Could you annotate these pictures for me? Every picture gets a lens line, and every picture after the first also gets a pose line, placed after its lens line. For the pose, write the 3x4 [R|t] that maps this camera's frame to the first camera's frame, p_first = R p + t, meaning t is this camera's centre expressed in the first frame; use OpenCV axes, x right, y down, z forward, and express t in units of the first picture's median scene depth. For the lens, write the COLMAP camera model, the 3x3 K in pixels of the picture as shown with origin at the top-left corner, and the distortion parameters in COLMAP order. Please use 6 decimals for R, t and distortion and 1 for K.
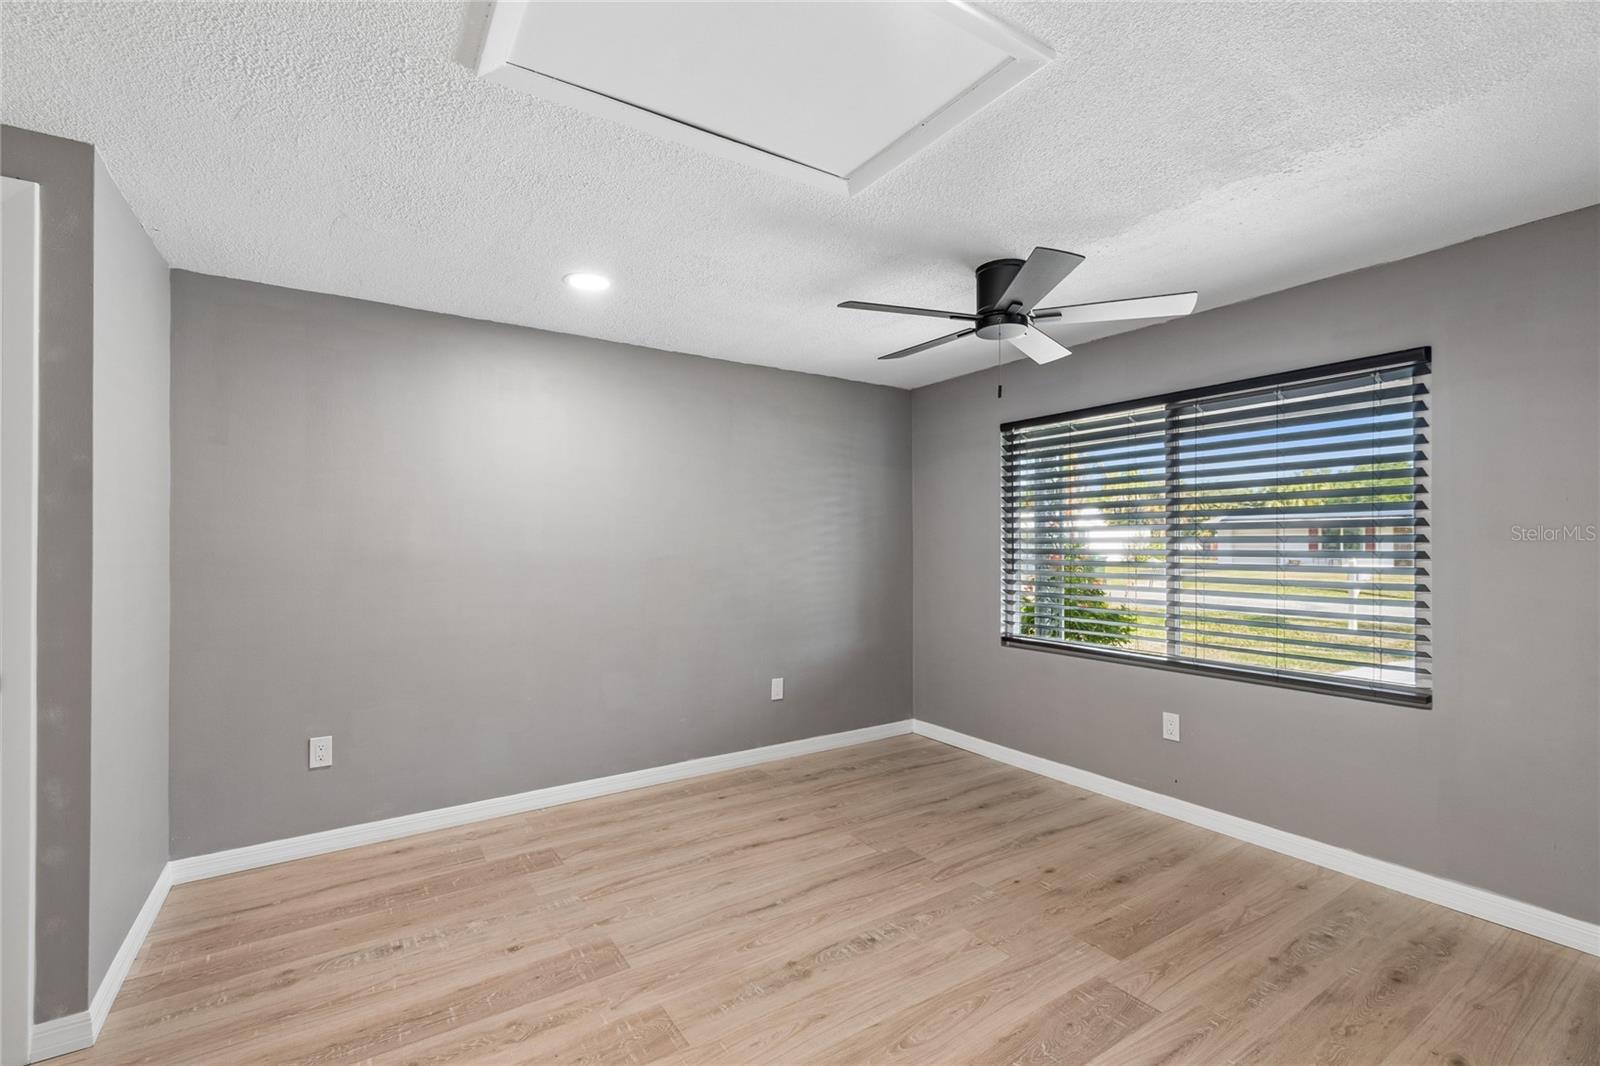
lens RADIAL K [[708.8, 0, 796.8], [0, 708.8, 538.6], [0, 0, 1]] dist [0.000789, -0.000212]
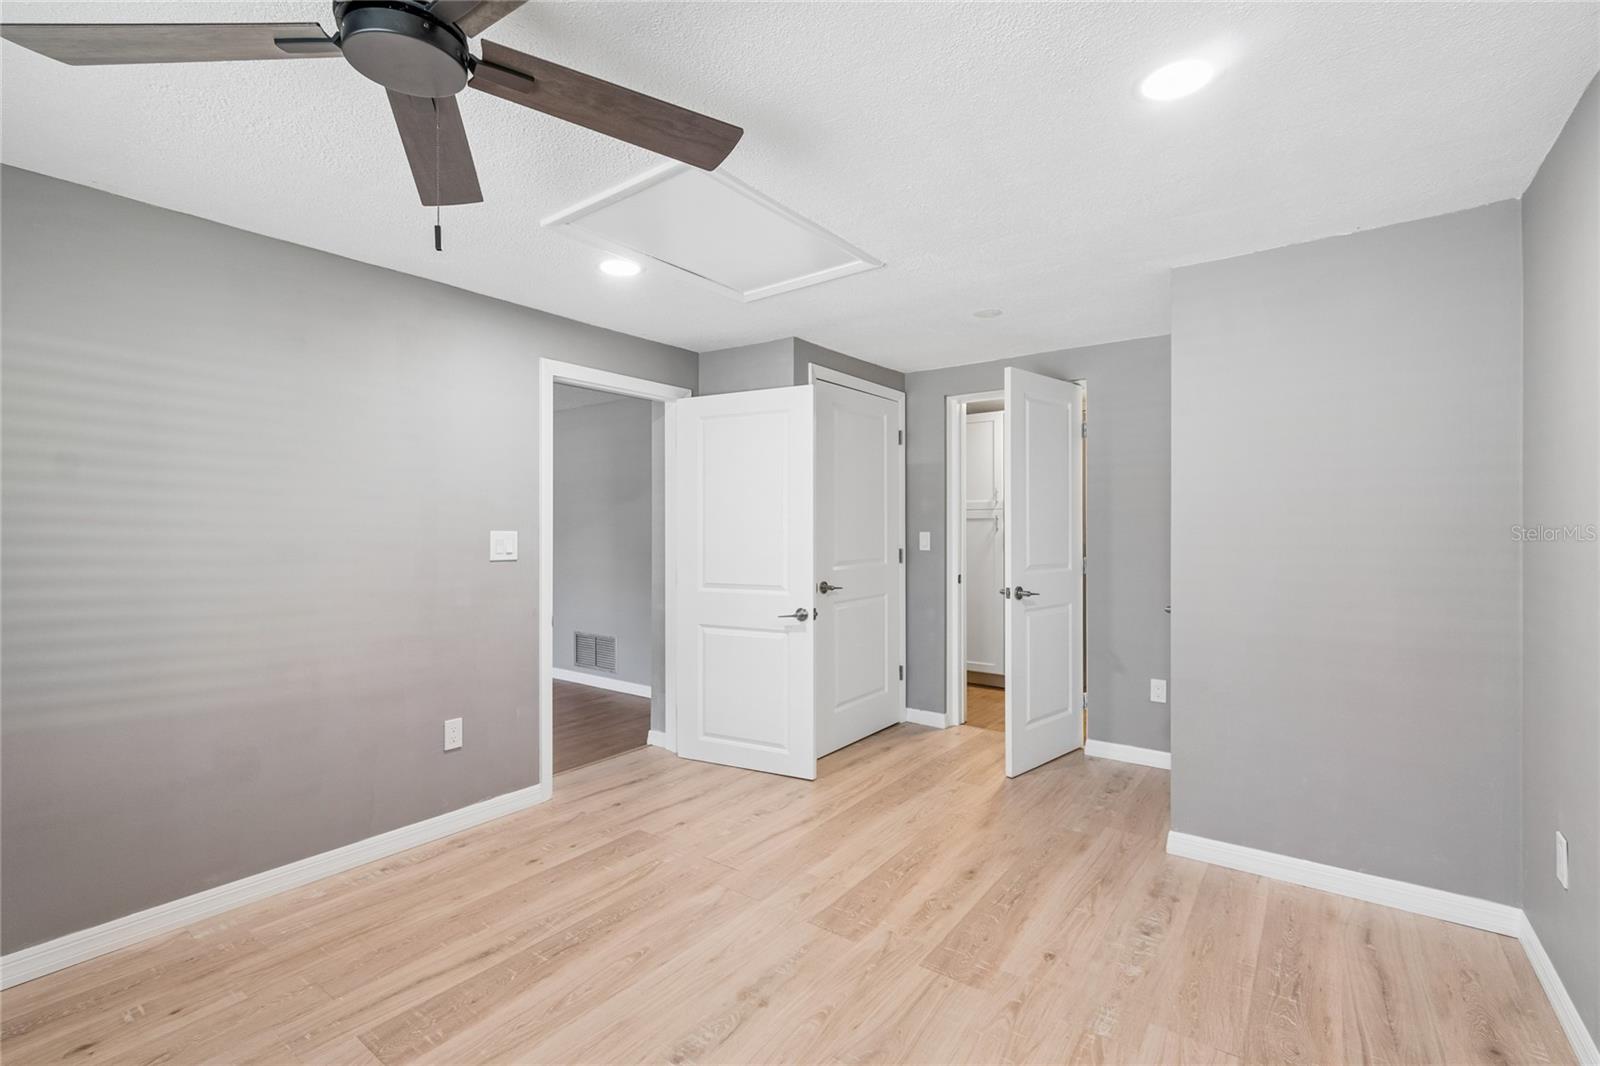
lens RADIAL K [[708.8, 0, 793.9], [0, 708.8, 529.9], [0, 0, 1]] dist [0.000789, -0.000212]
pose [[-0.940640, 0.003097, -0.339391, 0.223163], [0.004689, 0.999982, -0.003871, 0.005341], [0.339373, -0.005233, -0.940637, 1.608153]]
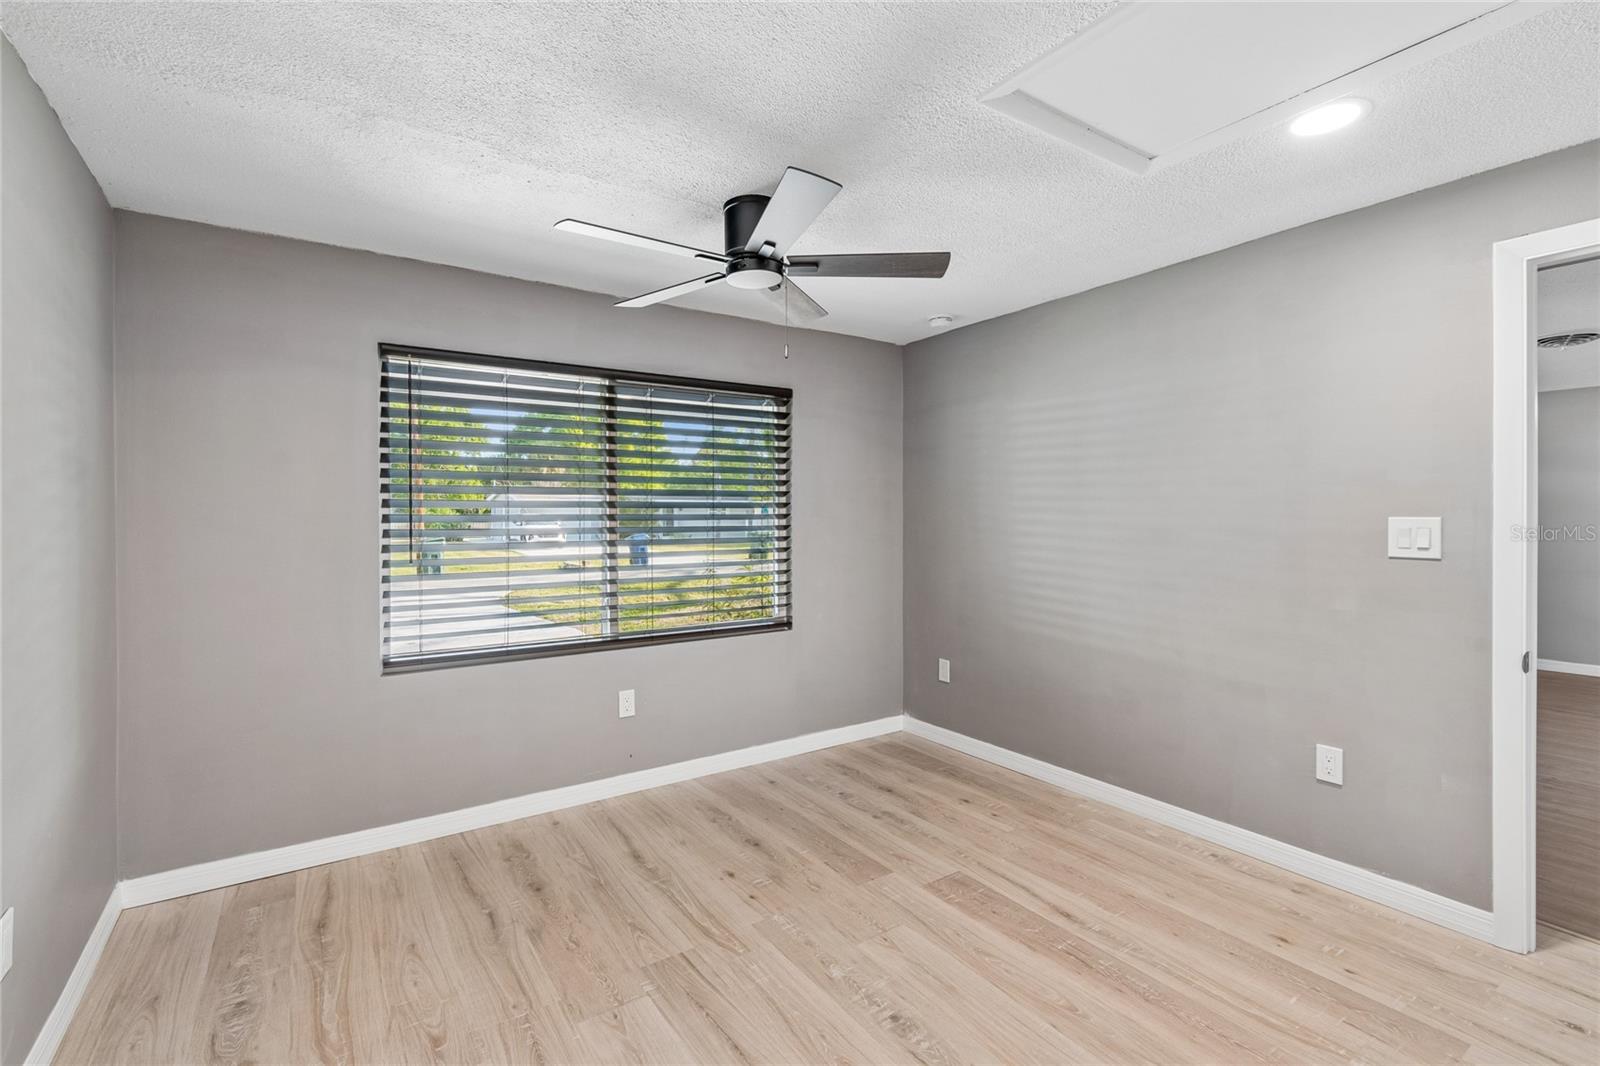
lens RADIAL K [[708.8, 0, 789.4], [0, 708.8, 522.8], [0, 0, 1]] dist [0.000789, -0.000212]
pose [[-0.010039, -0.006003, 0.999932, -0.630175], [-0.001808, 0.999980, 0.005986, 0.003621], [-0.999948, -0.001748, -0.010050, 1.033370]]
